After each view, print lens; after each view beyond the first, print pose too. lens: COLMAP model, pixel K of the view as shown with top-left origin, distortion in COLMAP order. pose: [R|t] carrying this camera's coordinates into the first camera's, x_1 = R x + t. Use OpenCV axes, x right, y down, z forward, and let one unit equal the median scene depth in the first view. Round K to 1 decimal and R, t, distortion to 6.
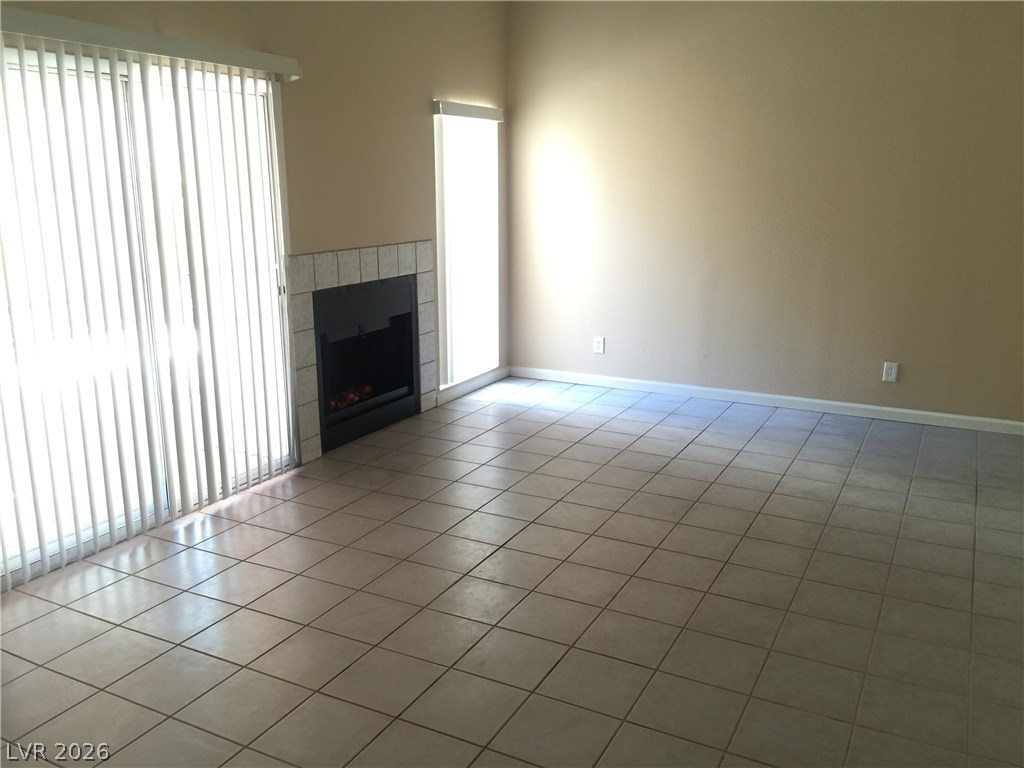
lens RADIAL K [[863.7, 0, 509.6], [0, 863.7, 382.3], [0, 0, 1]] dist [0.086635, -0.164316]
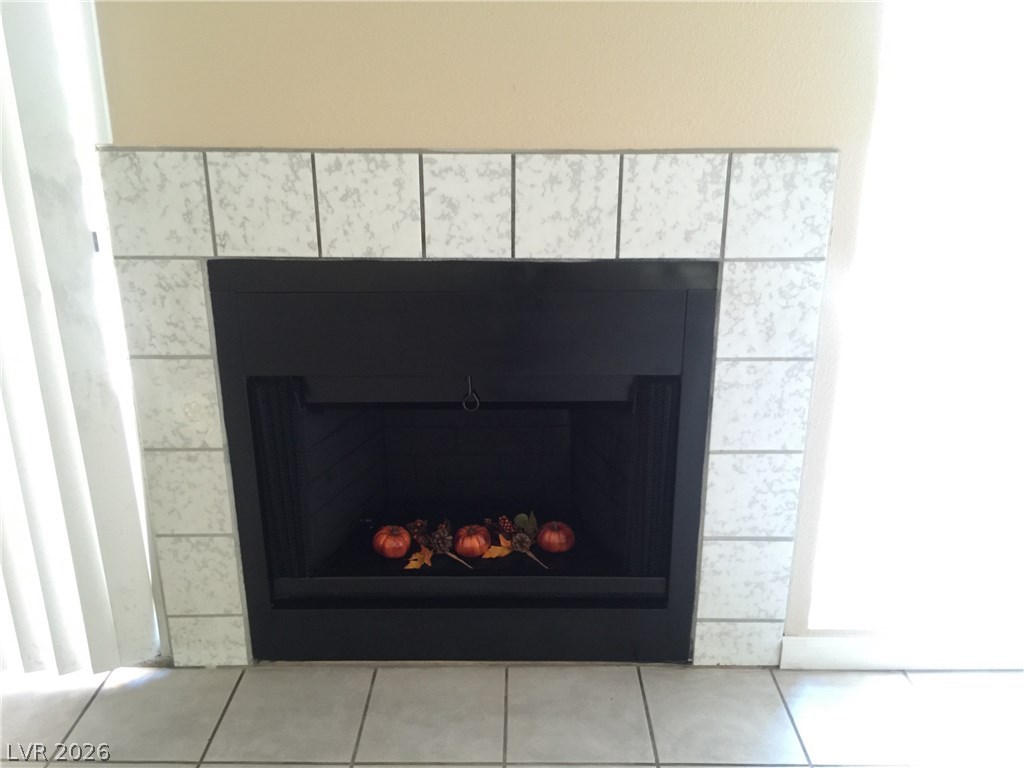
lens RADIAL K [[863.7, 0, 509.6], [0, 863.7, 382.3], [0, 0, 1]] dist [0.086635, -0.164316]
pose [[0.457497, 0.292677, -0.839665, 0.141645], [-0.208185, 0.953291, 0.218852, -0.154618], [0.864497, 0.074681, 0.497059, 0.899736]]
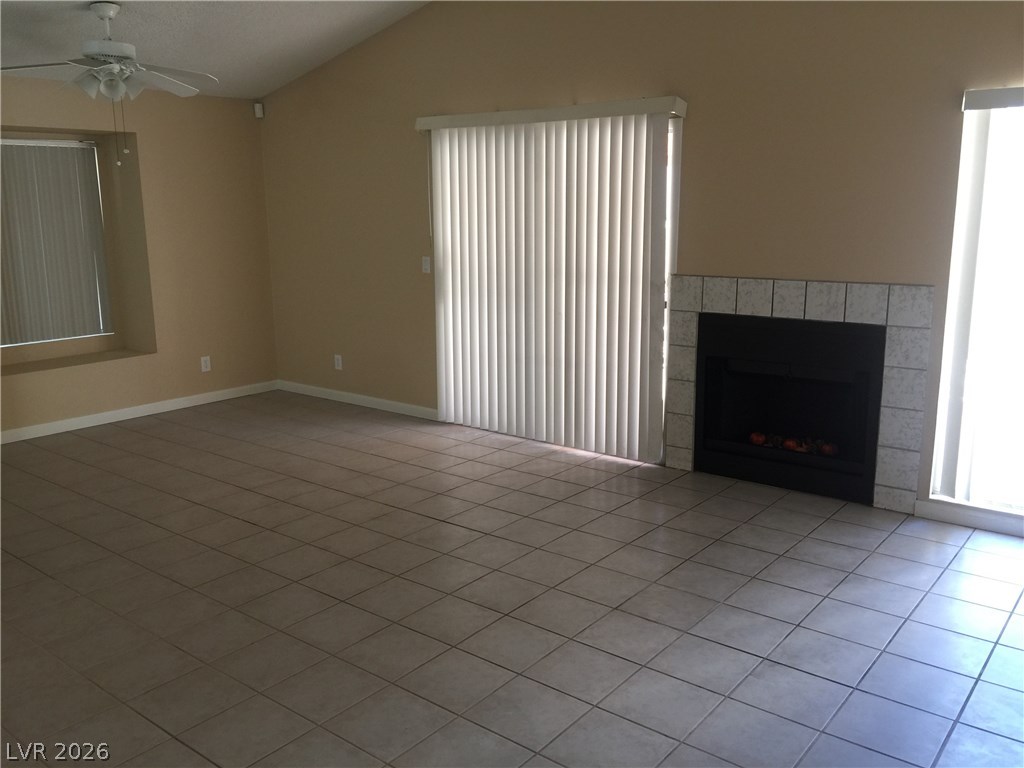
lens RADIAL K [[863.7, 0, 509.6], [0, 863.7, 382.3], [0, 0, 1]] dist [0.086635, -0.164316]
pose [[-0.187079, 0.198390, -0.962103, 0.799690], [-0.220024, 0.946050, 0.237863, -0.214217], [0.957388, 0.256185, -0.133336, 0.909275]]
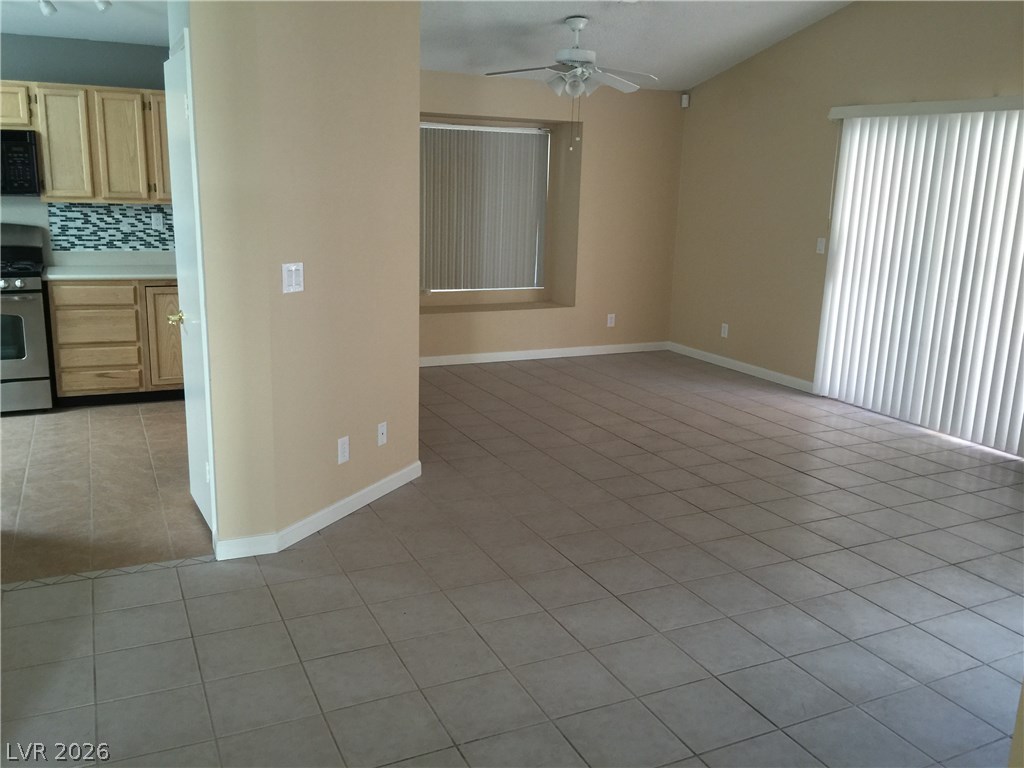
lens RADIAL K [[863.7, 0, 509.6], [0, 863.7, 382.3], [0, 0, 1]] dist [0.086635, -0.164316]
pose [[-0.593931, 0.165605, -0.787287, 0.957362], [-0.212430, 0.911573, 0.352006, -0.229160], [0.775964, 0.376310, -0.506232, 0.968974]]
